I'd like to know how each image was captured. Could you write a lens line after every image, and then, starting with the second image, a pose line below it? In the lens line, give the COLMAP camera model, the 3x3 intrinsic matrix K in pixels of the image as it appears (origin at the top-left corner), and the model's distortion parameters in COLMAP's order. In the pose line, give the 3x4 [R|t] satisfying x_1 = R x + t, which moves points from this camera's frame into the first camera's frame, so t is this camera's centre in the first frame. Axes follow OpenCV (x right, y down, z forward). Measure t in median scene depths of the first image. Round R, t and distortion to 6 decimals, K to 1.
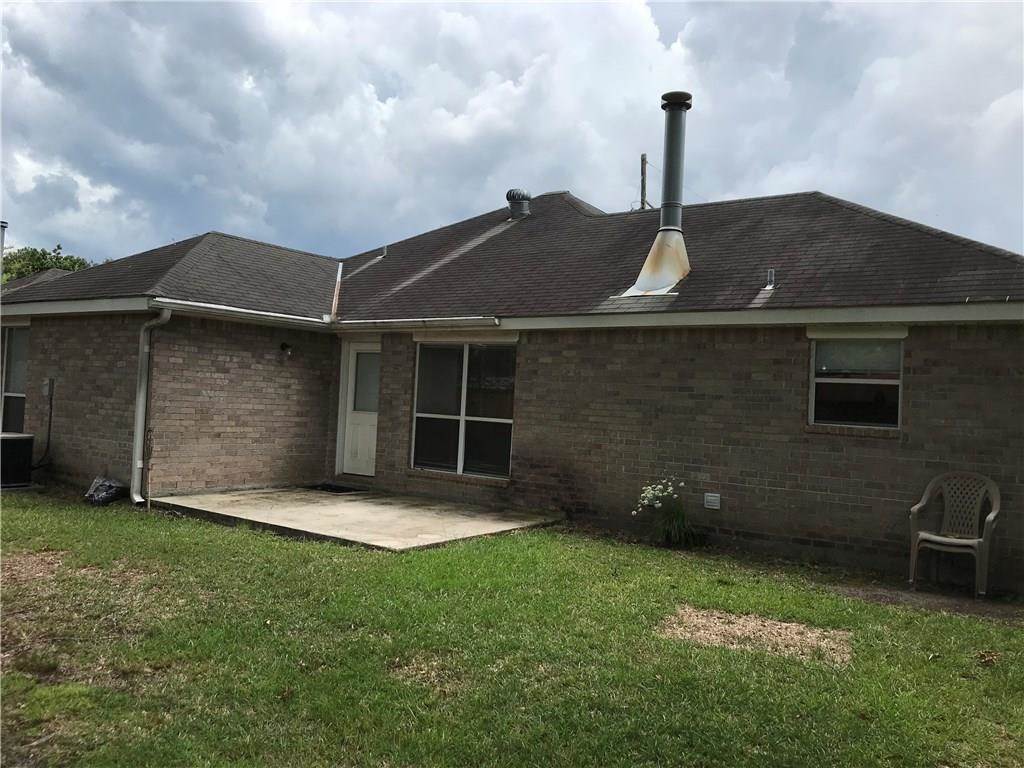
lens RADIAL K [[839.7, 0, 487.7], [0, 839.7, 389.4], [0, 0, 1]] dist [0.127960, -0.352953]
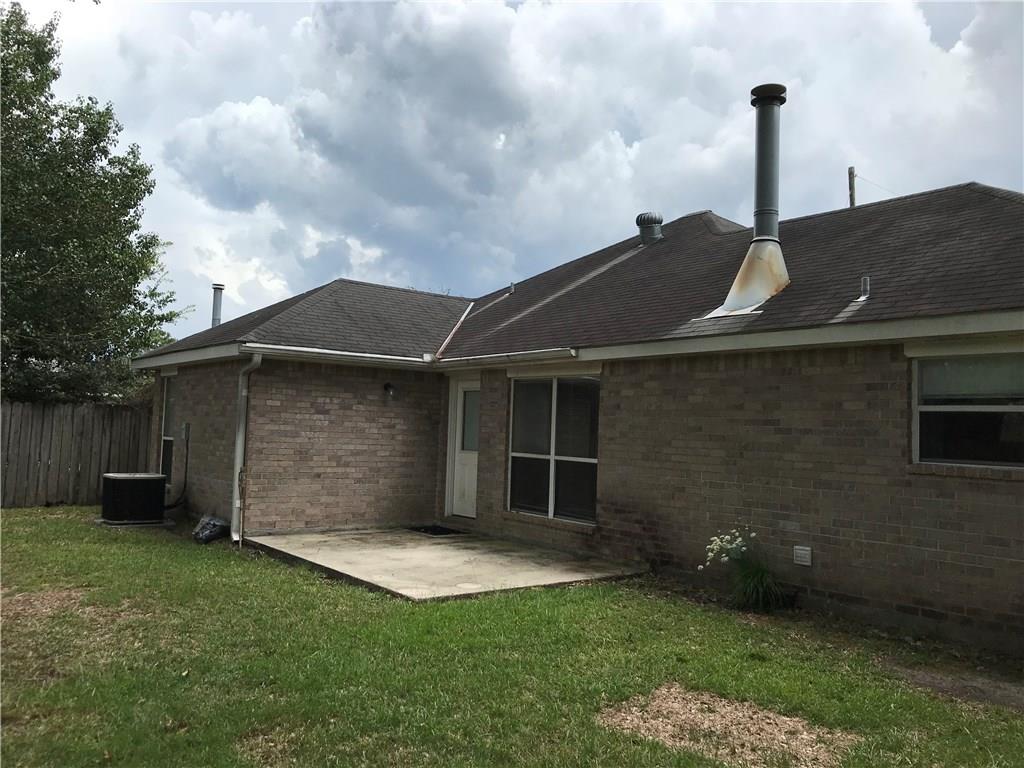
lens RADIAL K [[839.1, 0, 512.0], [0, 839.1, 384.0], [0, 0, 1]] dist [0.060857, -0.104700]
pose [[0.958490, -0.029711, -0.283573, 0.204750], [0.014206, 0.998297, -0.056581, 0.004973], [0.284771, 0.050204, 0.957280, 0.097790]]
